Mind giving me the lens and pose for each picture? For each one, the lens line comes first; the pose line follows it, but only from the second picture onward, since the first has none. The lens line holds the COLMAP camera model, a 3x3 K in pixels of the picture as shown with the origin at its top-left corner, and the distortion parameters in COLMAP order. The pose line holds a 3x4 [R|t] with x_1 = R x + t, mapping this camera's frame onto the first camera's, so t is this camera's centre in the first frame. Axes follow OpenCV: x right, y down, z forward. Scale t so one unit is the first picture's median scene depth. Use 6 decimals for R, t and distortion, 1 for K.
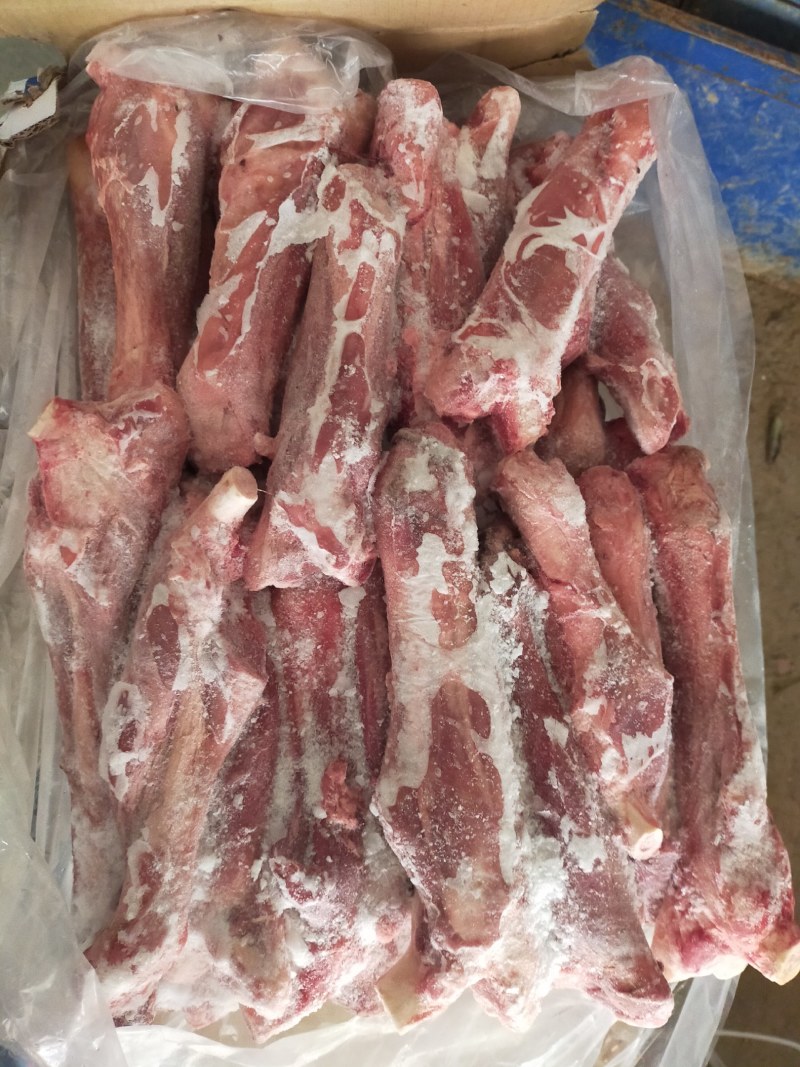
lens RADIAL K [[880.7, 0, 403.1], [0, 880.7, 511.4], [0, 0, 1]] dist [0.044405, -0.147570]
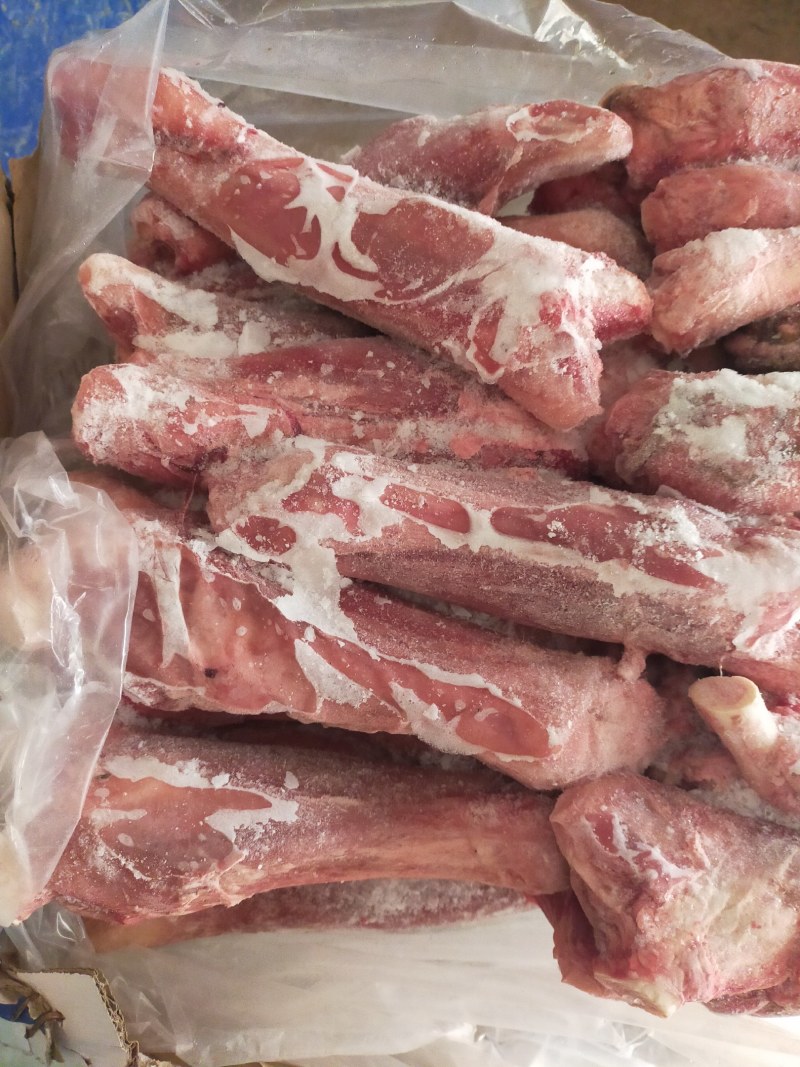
lens RADIAL K [[880.7, 0, 396.5], [0, 880.7, 527.3], [0, 0, 1]] dist [0.044405, -0.147570]
pose [[0.076959, -0.994978, 0.064001, -0.111688], [0.977840, 0.087857, 0.190026, -0.409420], [-0.194695, 0.047959, 0.979691, 0.359952]]
